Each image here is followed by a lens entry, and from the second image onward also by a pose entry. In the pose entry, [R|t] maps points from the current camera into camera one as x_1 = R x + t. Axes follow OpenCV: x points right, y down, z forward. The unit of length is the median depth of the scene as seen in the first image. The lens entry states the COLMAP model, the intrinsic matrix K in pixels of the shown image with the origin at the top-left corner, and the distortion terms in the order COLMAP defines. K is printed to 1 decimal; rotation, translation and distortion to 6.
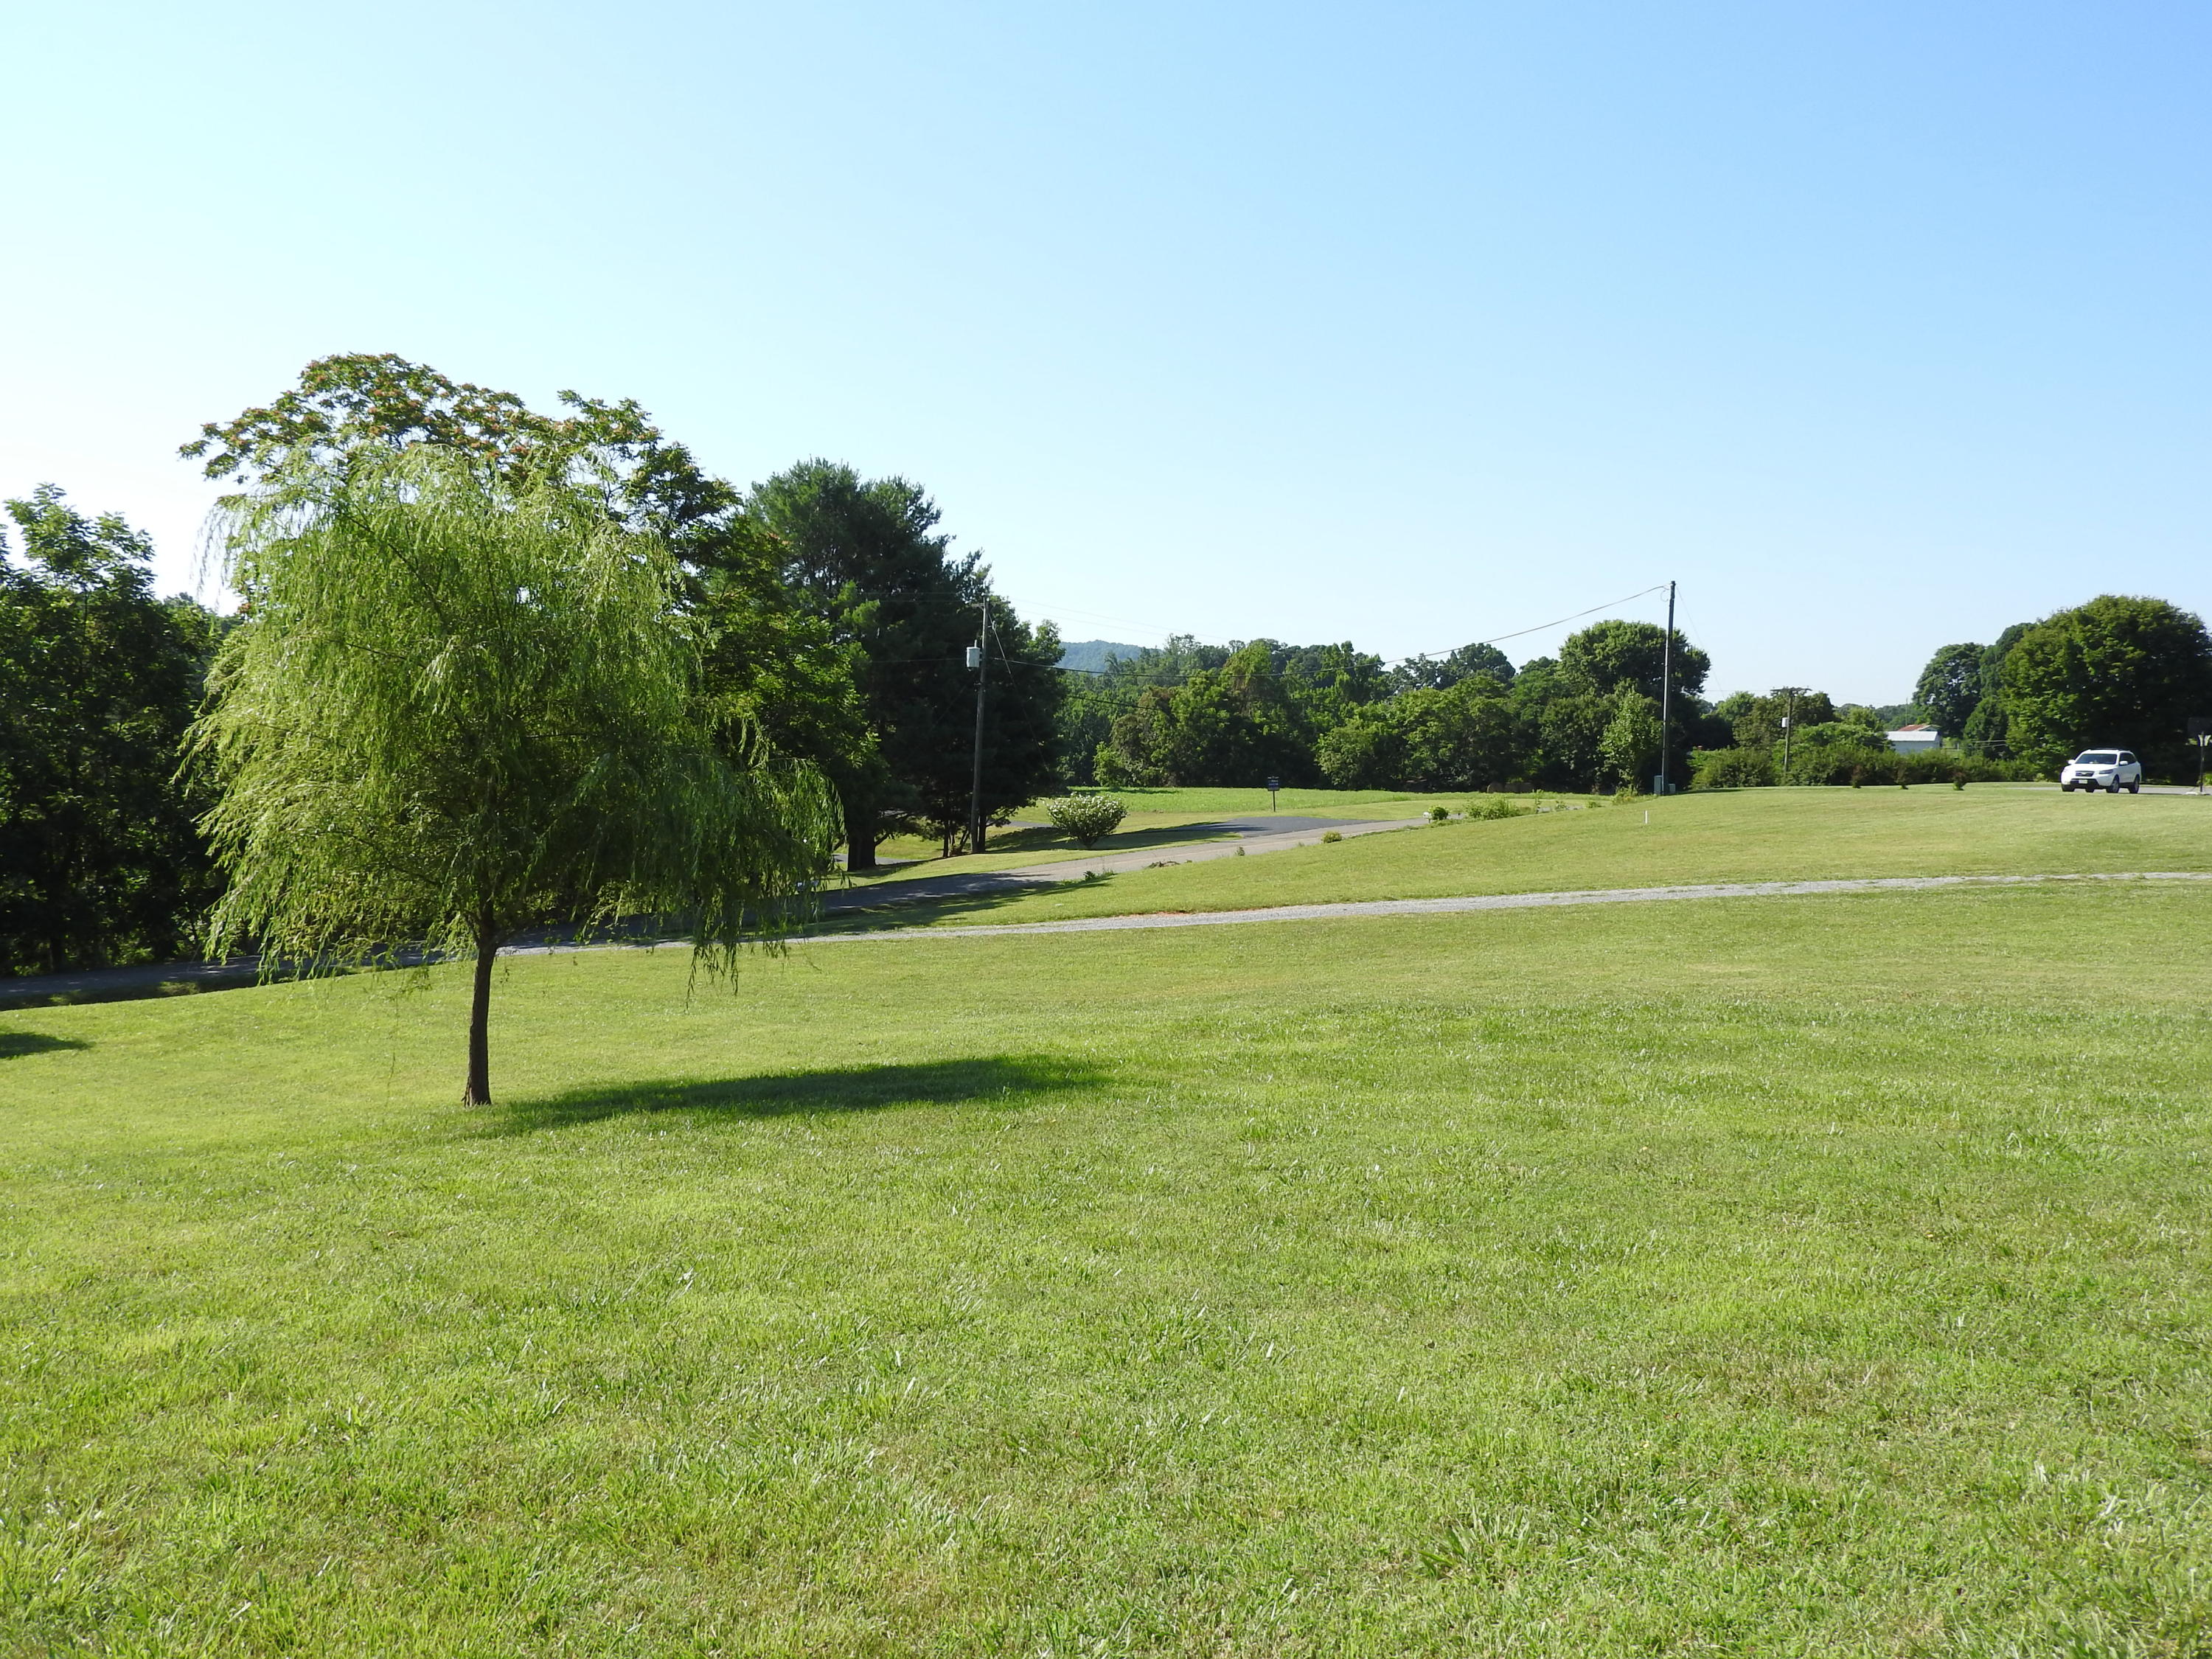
lens RADIAL K [[1936.1, 0, 1106.0], [0, 1936.1, 829.5], [0, 0, 1]] dist [0.004444, -0.010222]
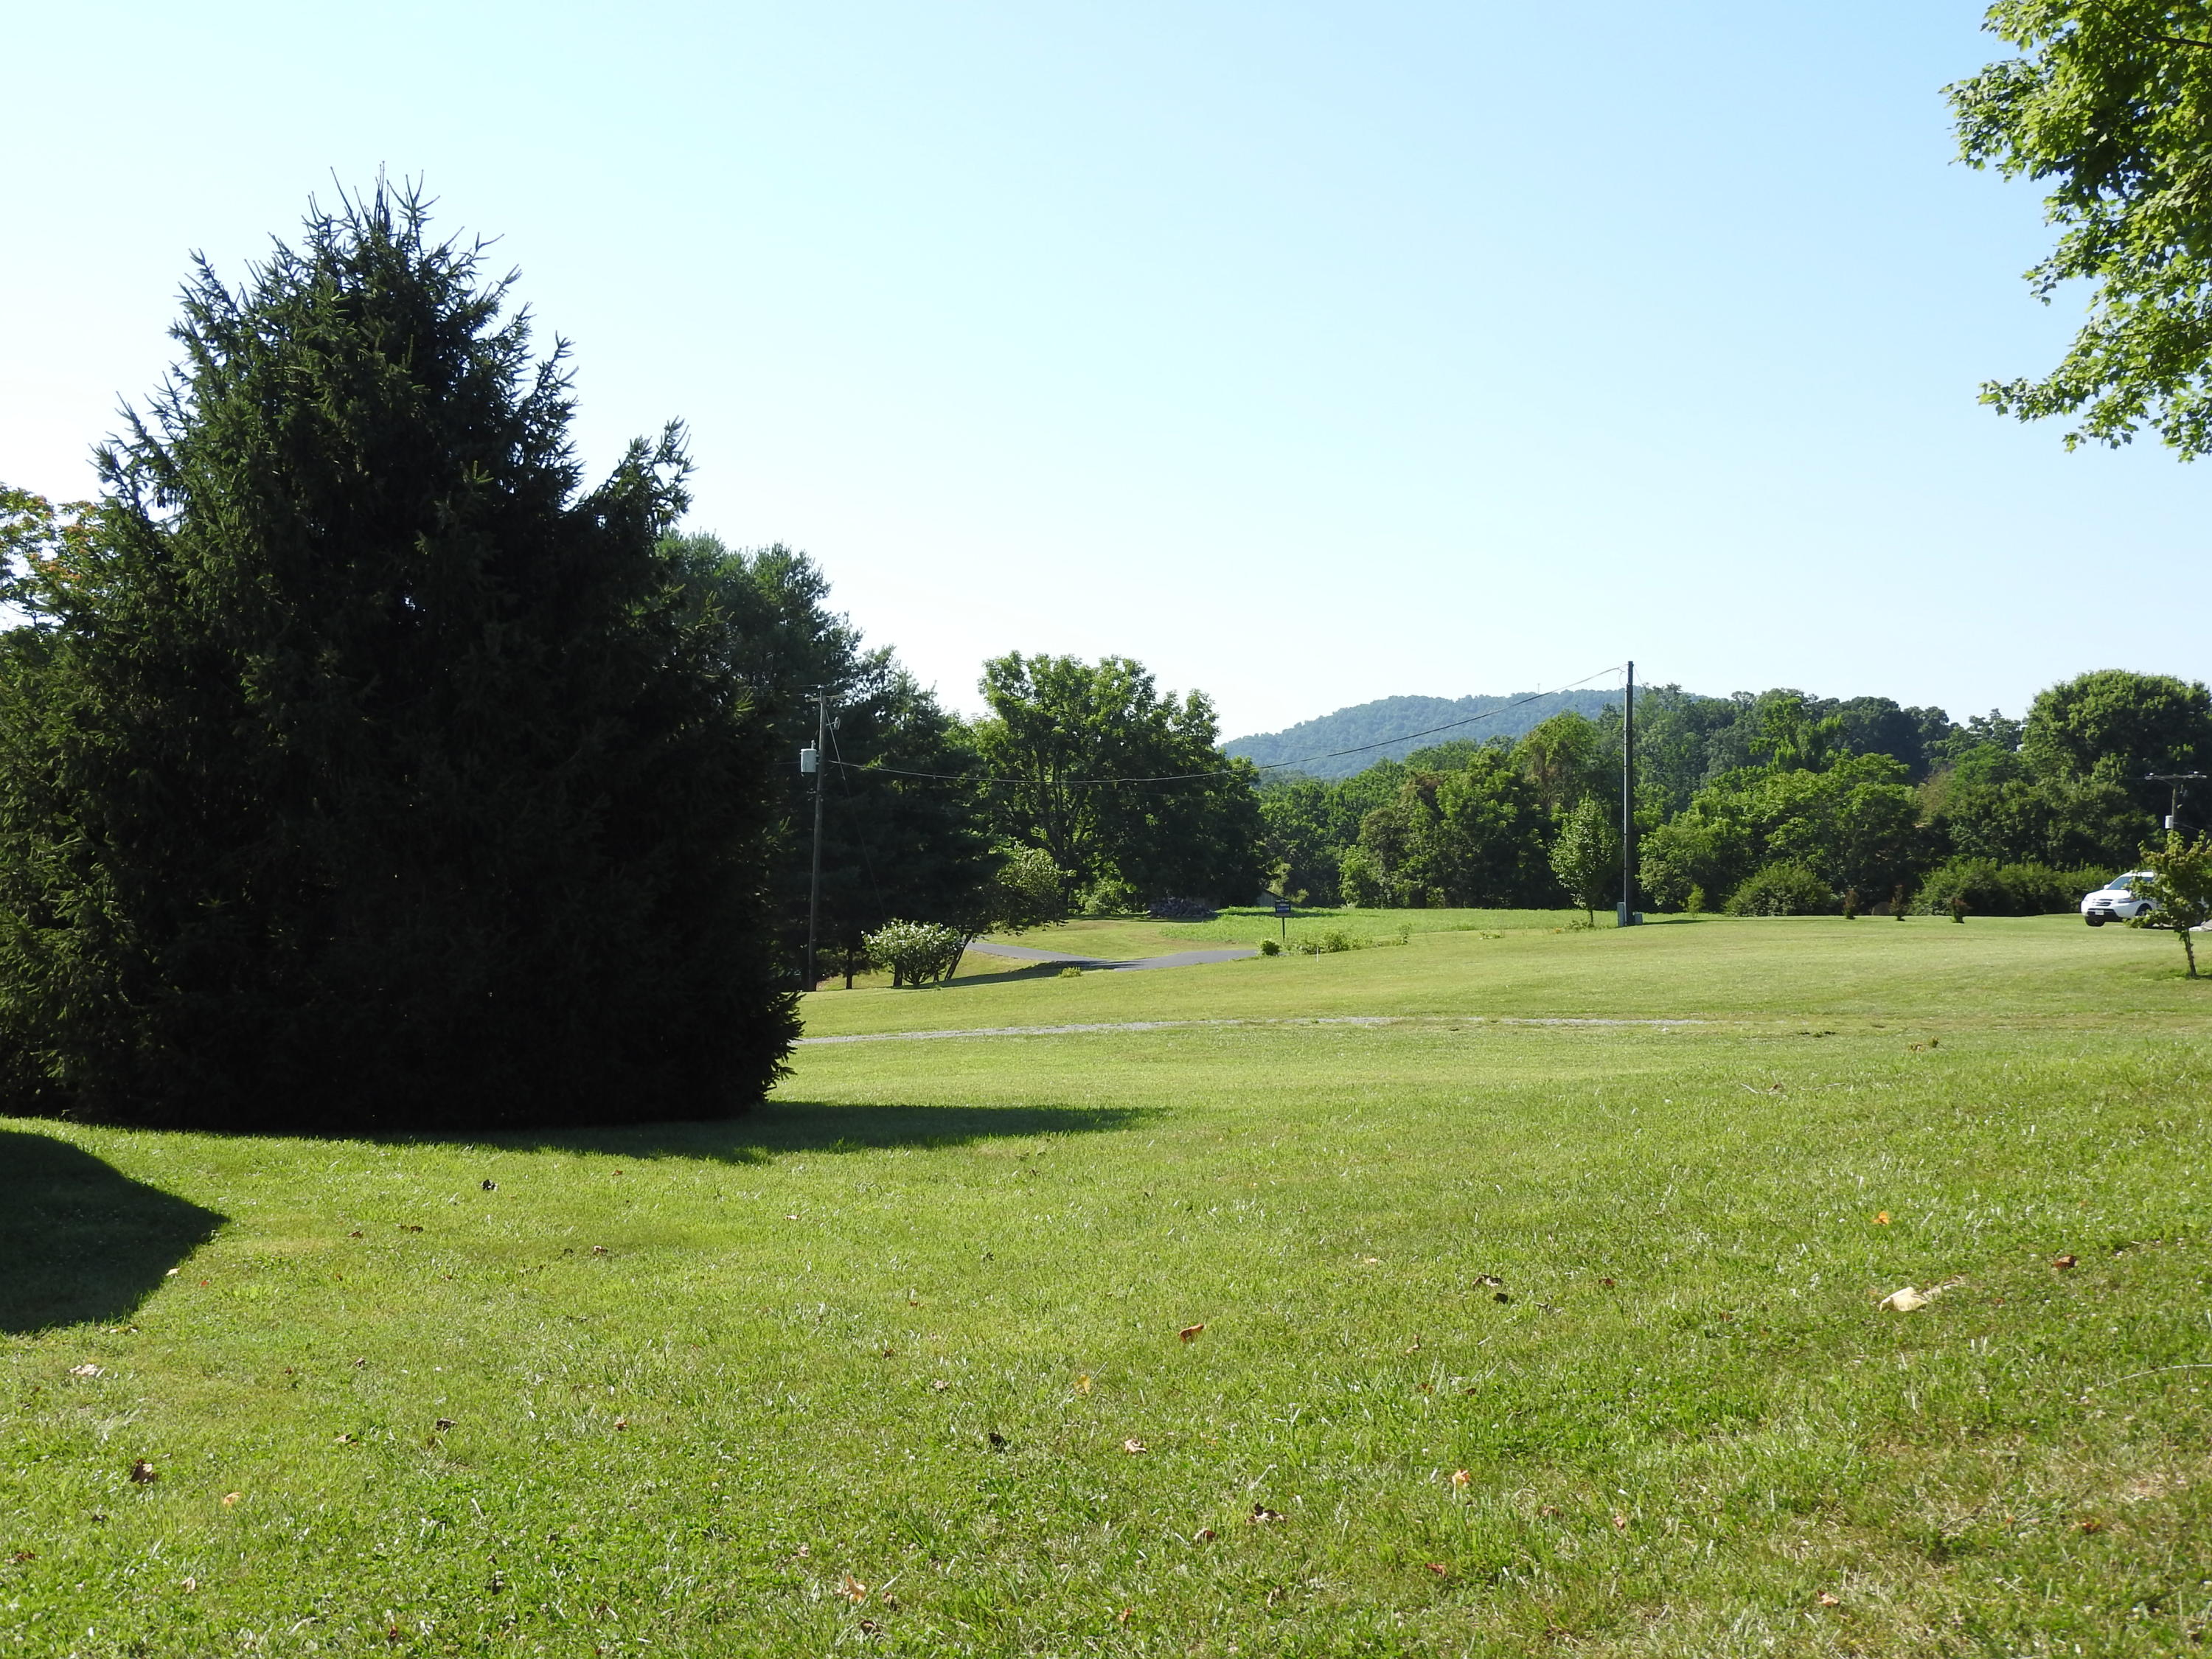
lens RADIAL K [[2827.9, 0, 1106.0], [0, 2827.9, 829.5], [0, 0, 1]] dist [-0.001628, -0.033058]
pose [[0.979929, -0.002457, -0.199332, 0.316462], [-0.006937, 0.998898, -0.046412, -0.002025], [0.199226, 0.046863, 0.978832, -0.194791]]
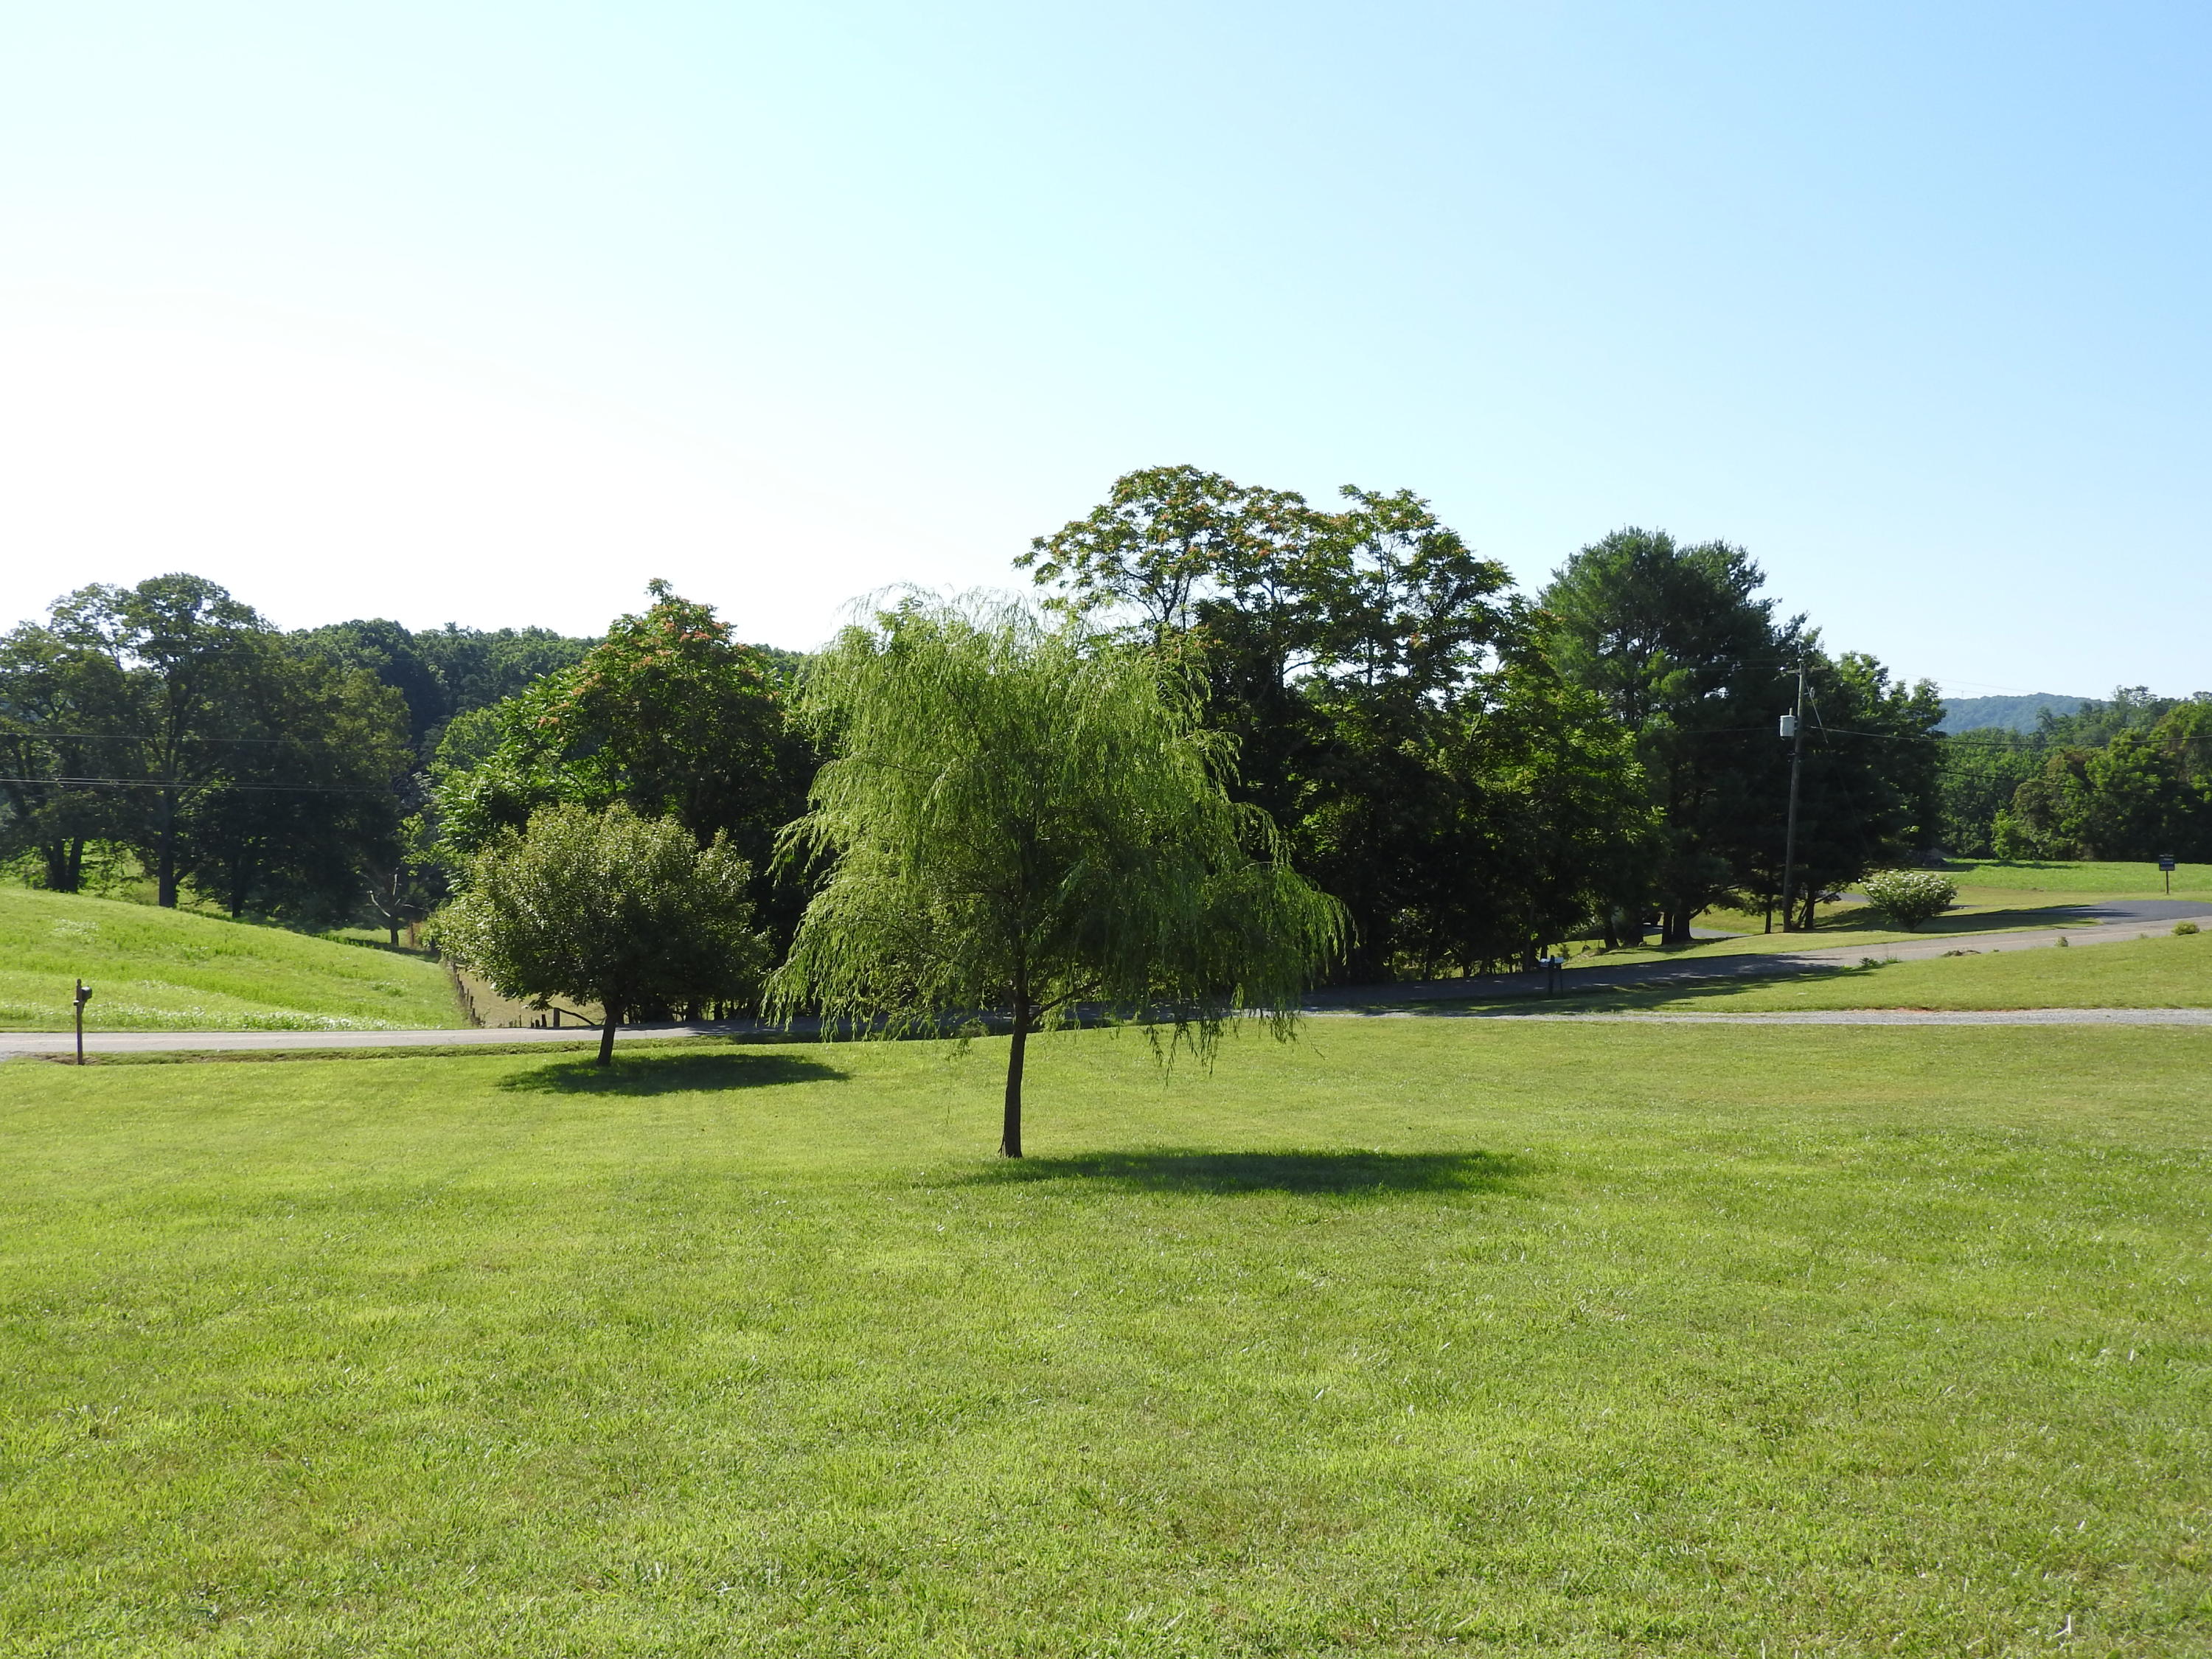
lens RADIAL K [[1936.1, 0, 1106.0], [0, 1936.1, 829.5], [0, 0, 1]] dist [0.004444, -0.010222]
pose [[0.898289, 0.010582, -0.439277, 0.051058], [-0.024373, 0.999371, -0.025767, -0.005333], [0.438728, 0.033853, 0.897982, -0.003296]]
